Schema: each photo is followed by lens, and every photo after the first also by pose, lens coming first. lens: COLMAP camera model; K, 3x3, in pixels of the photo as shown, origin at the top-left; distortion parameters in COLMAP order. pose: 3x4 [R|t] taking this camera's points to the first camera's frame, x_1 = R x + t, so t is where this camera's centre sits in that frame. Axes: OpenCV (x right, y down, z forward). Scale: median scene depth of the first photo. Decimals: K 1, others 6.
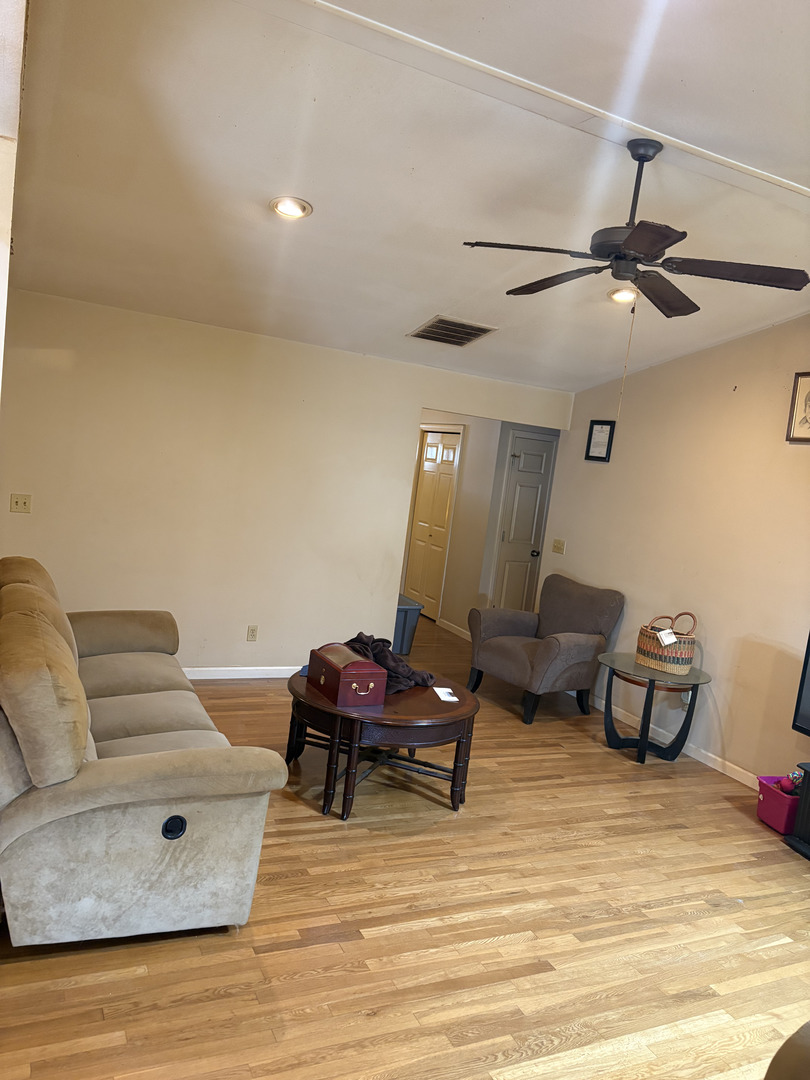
lens RADIAL K [[813.5, 0, 405.0], [0, 813.5, 540.0], [0, 0, 1]] dist [0.047975, -0.060212]
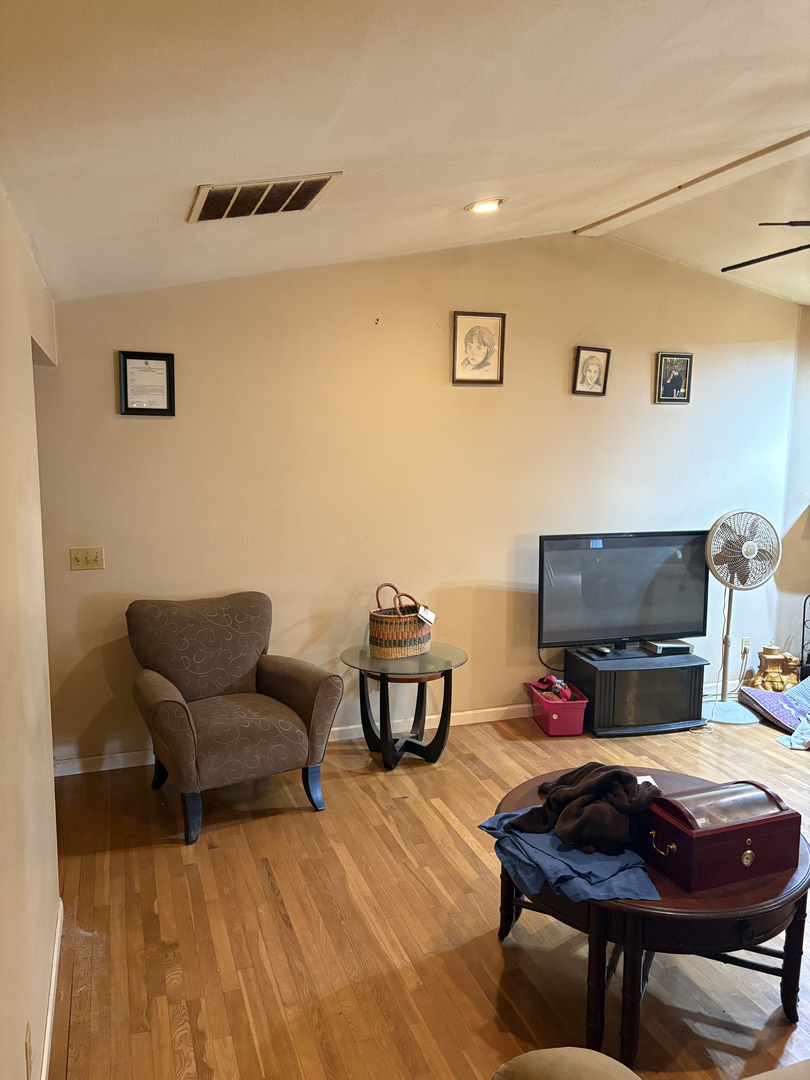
lens RADIAL K [[813.5, 0, 405.0], [0, 813.5, 540.0], [0, 0, 1]] dist [0.047975, -0.060212]
pose [[0.100459, -0.247071, 0.963776, -0.475951], [0.104904, 0.965907, 0.236682, -0.159288], [-0.989395, 0.077327, 0.122953, 0.860136]]
